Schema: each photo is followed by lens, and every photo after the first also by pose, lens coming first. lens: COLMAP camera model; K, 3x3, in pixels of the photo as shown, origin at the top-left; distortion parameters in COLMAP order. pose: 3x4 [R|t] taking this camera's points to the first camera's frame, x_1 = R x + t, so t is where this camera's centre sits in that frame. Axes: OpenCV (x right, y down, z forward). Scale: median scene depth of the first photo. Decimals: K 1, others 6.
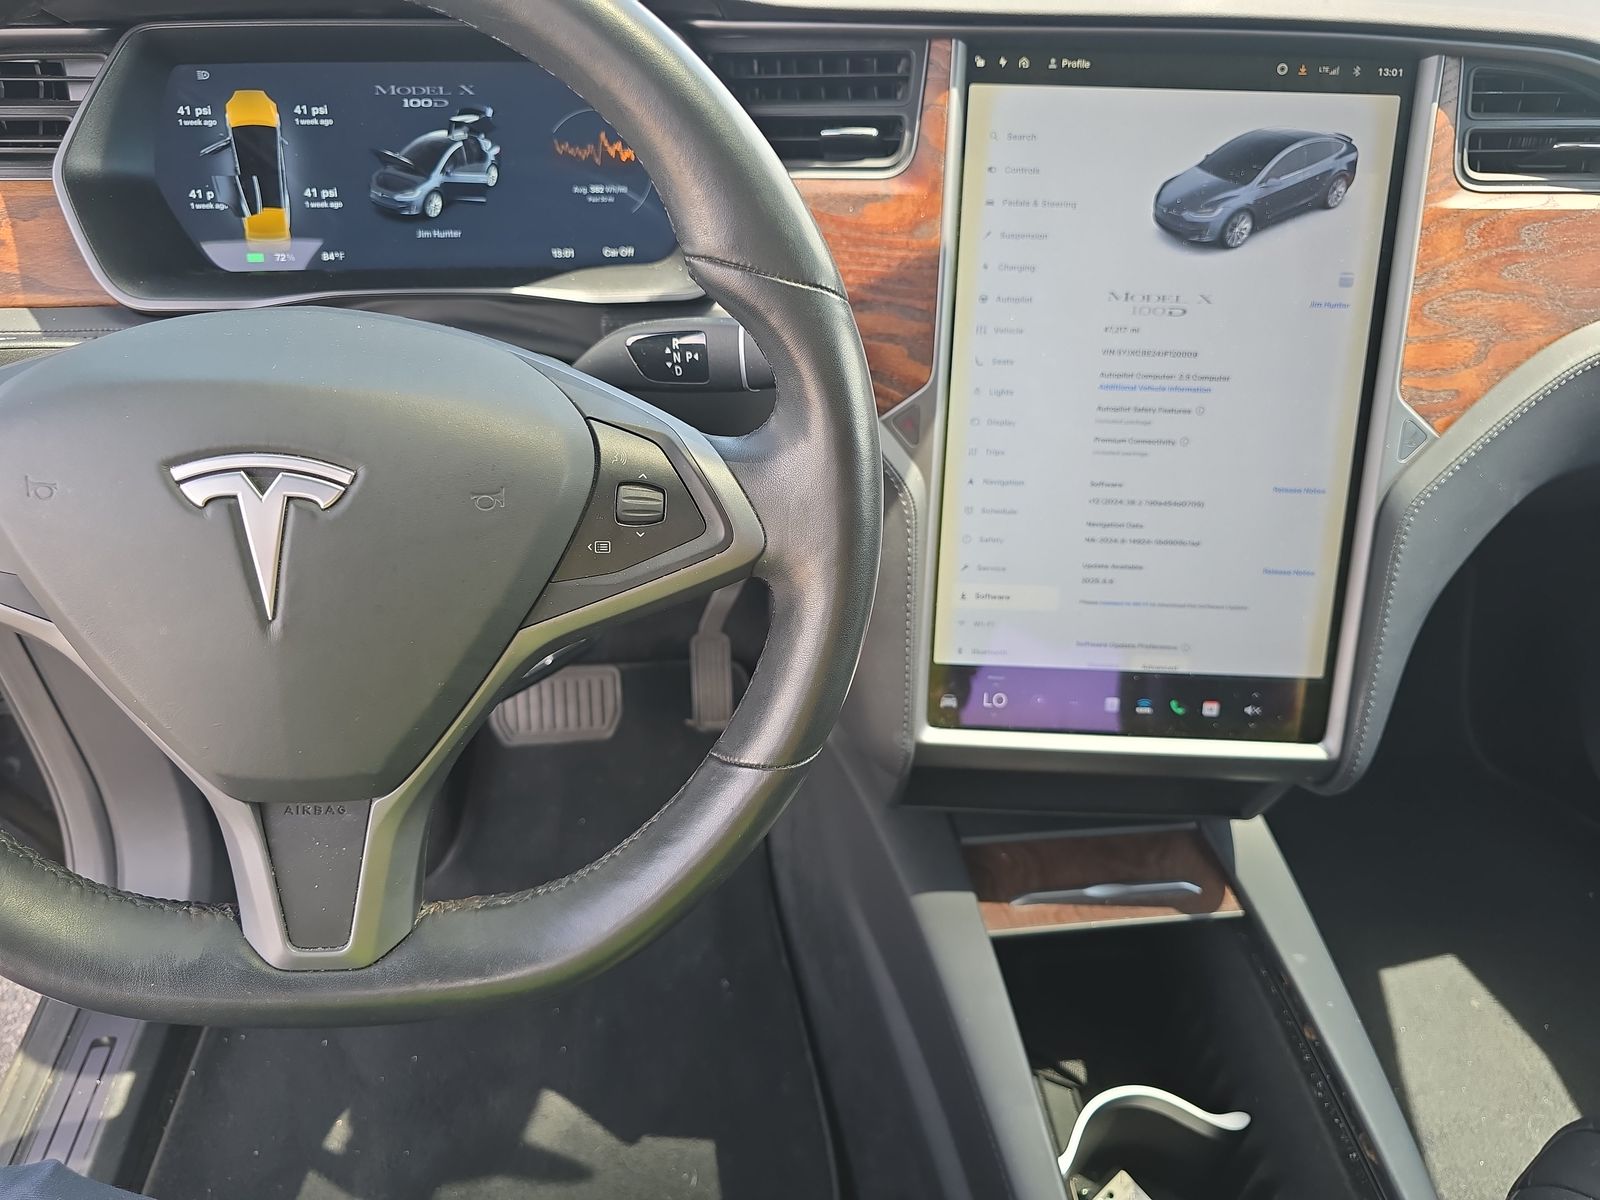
lens RADIAL K [[1073.8, 0, 786.1], [0, 1073.8, 590.0], [0, 0, 1]] dist [0.015878, -0.022726]
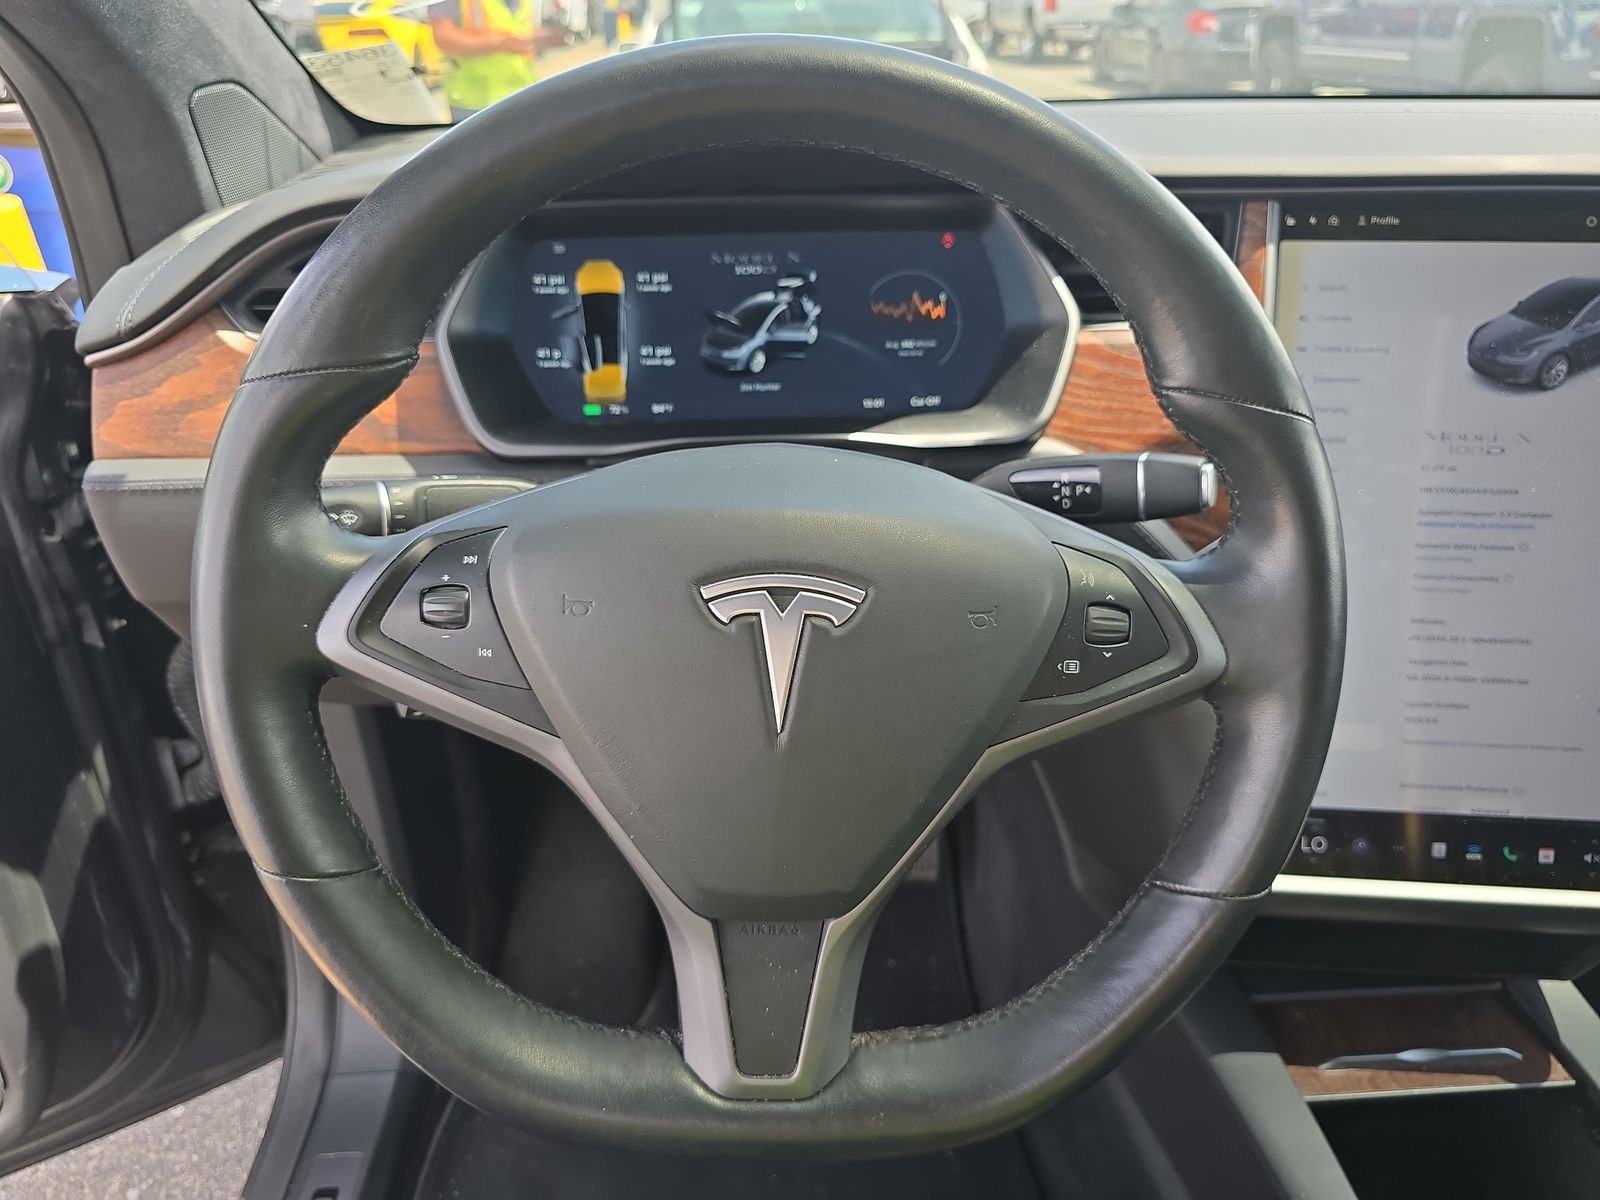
lens RADIAL K [[1073.8, 0, 807.1], [0, 1073.8, 598.2], [0, 0, 1]] dist [0.015878, -0.022726]
pose [[0.997878, 0.000113, -0.065118, -0.219626], [-0.009064, 0.990506, -0.137169, 0.023037], [0.064485, 0.137468, 0.988405, -0.019449]]
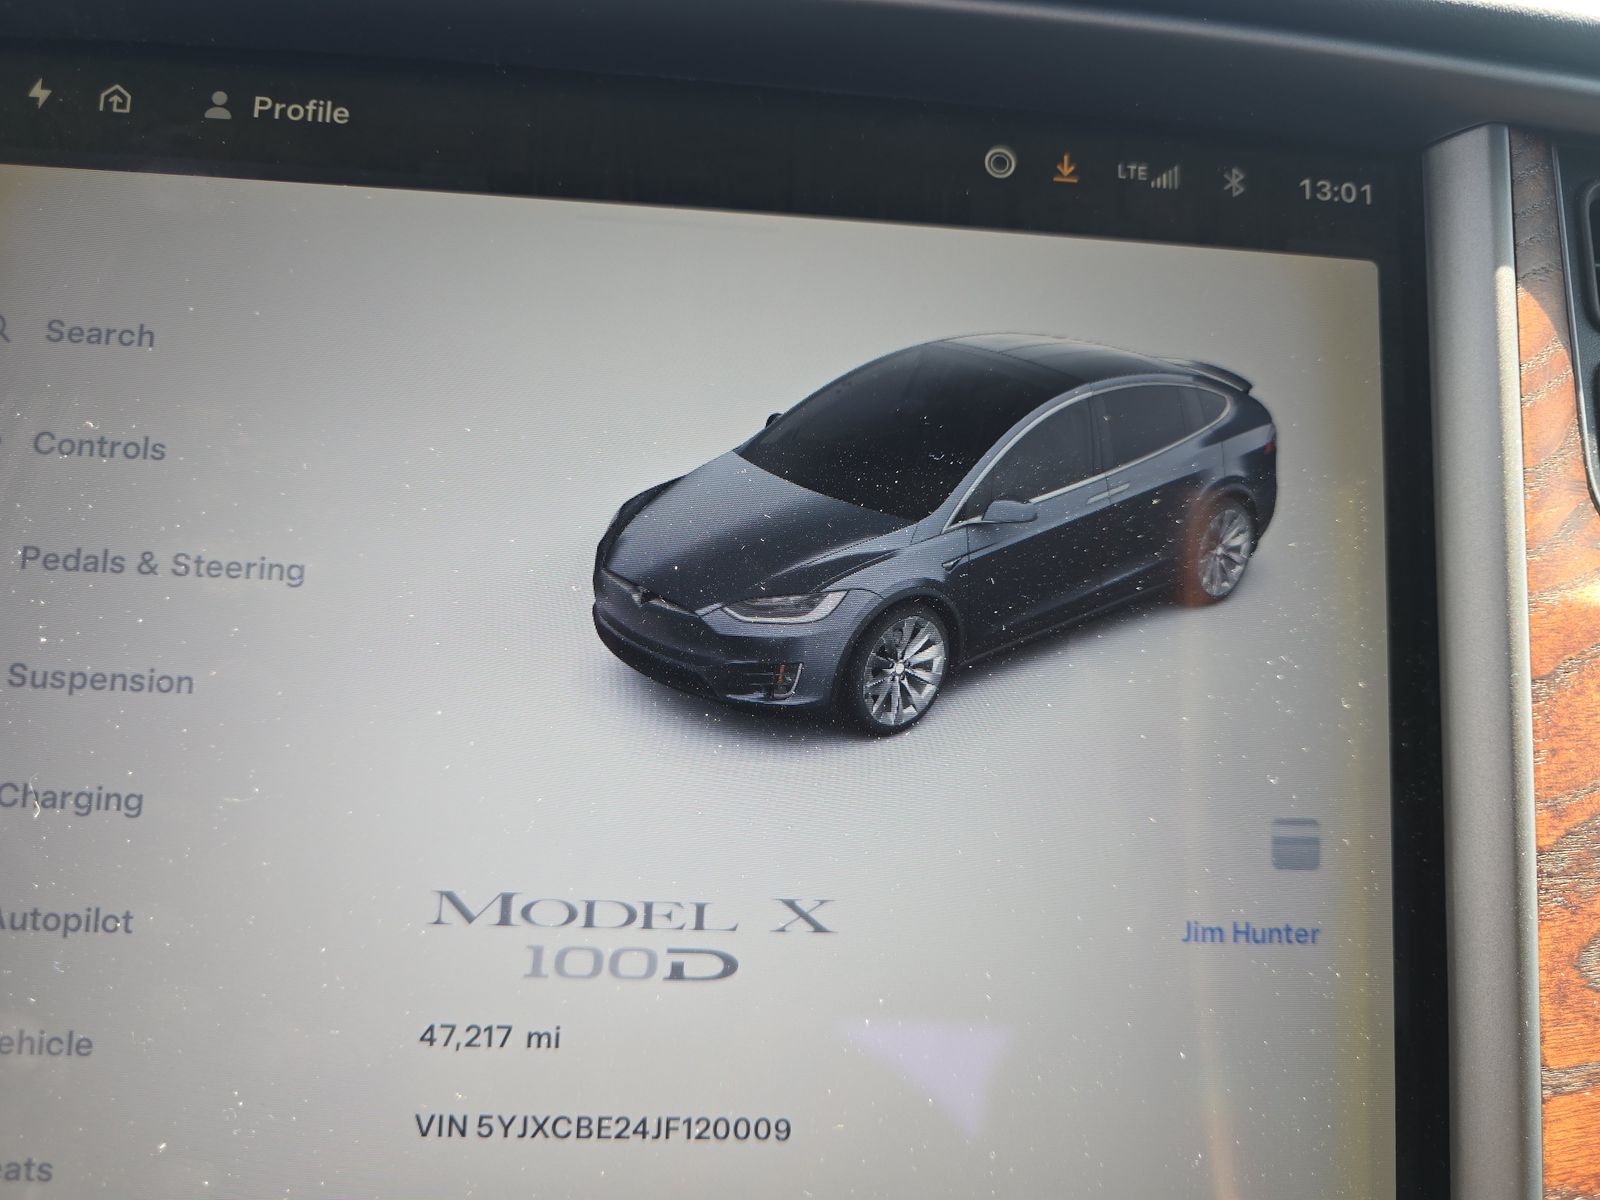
lens RADIAL K [[1073.8, 0, 800.6], [0, 1073.8, 601.8], [0, 0, 1]] dist [0.015878, -0.022726]
pose [[0.993911, 0.015256, 0.109128, 0.366702], [0.018594, 0.952944, -0.302577, -0.270120], [-0.108609, 0.302764, 0.946857, 0.741779]]
